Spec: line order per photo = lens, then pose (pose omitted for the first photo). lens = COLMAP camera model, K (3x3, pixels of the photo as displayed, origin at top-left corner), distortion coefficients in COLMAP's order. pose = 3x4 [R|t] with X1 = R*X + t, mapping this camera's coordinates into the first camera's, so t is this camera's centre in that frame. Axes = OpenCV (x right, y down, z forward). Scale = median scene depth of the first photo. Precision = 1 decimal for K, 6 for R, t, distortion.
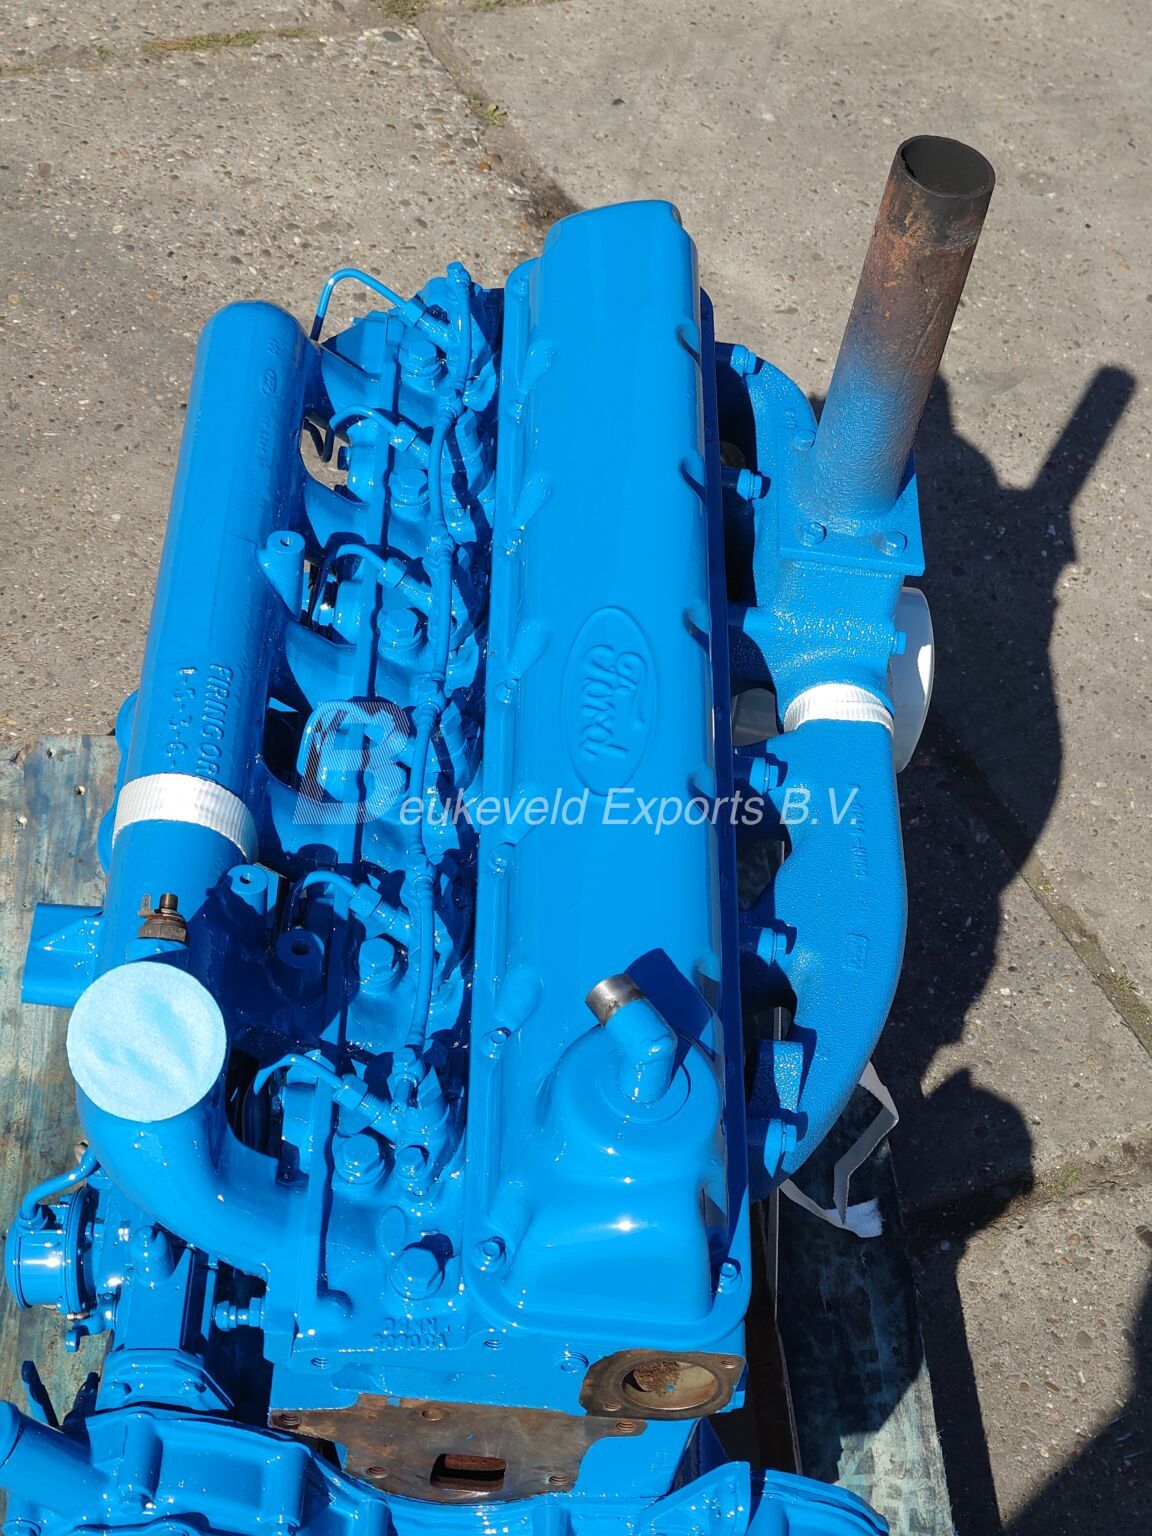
lens RADIAL K [[2689.7, 0, 522.8], [0, 2689.7, 768.1], [0, 0, 1]] dist [0.005934, -0.062627]
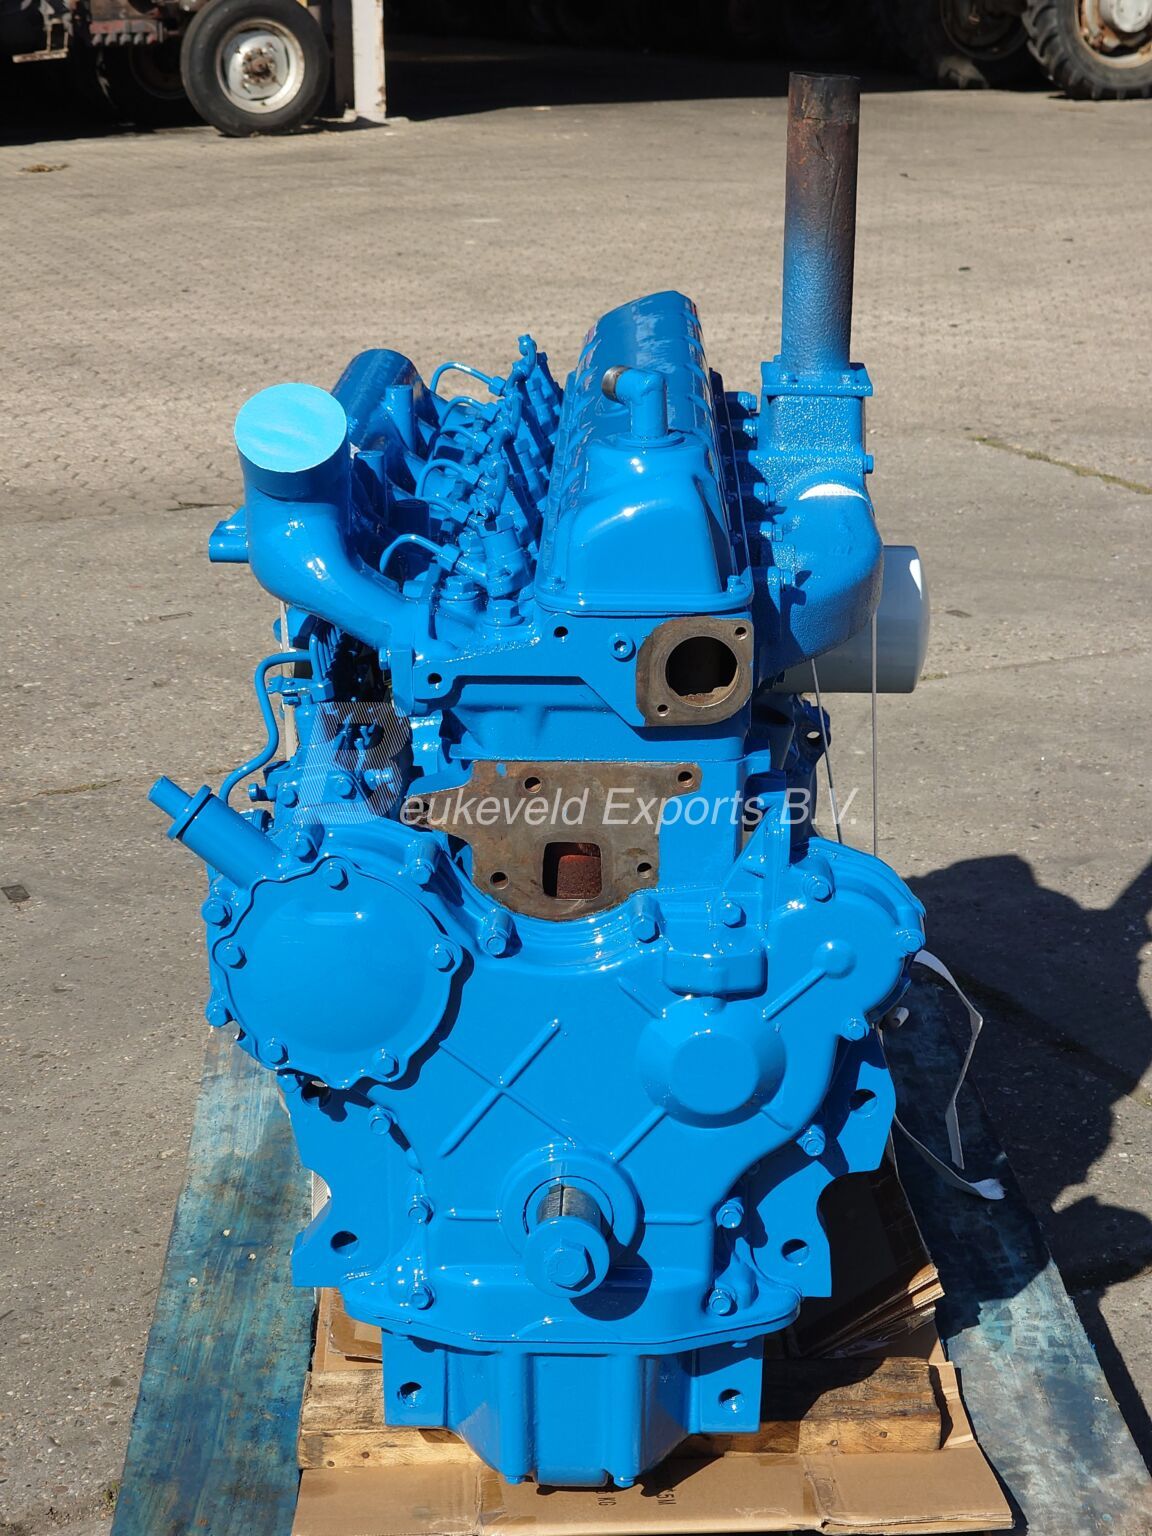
lens RADIAL K [[2731.9, 0, 576.0], [0, 2731.9, 768.0], [0, 0, 1]] dist [-0.038973, -0.064967]
pose [[0.991630, -0.121720, -0.043066, 0.028709], [0.082961, 0.856254, -0.509850, 0.589967], [0.098934, 0.502009, 0.859185, -0.074070]]
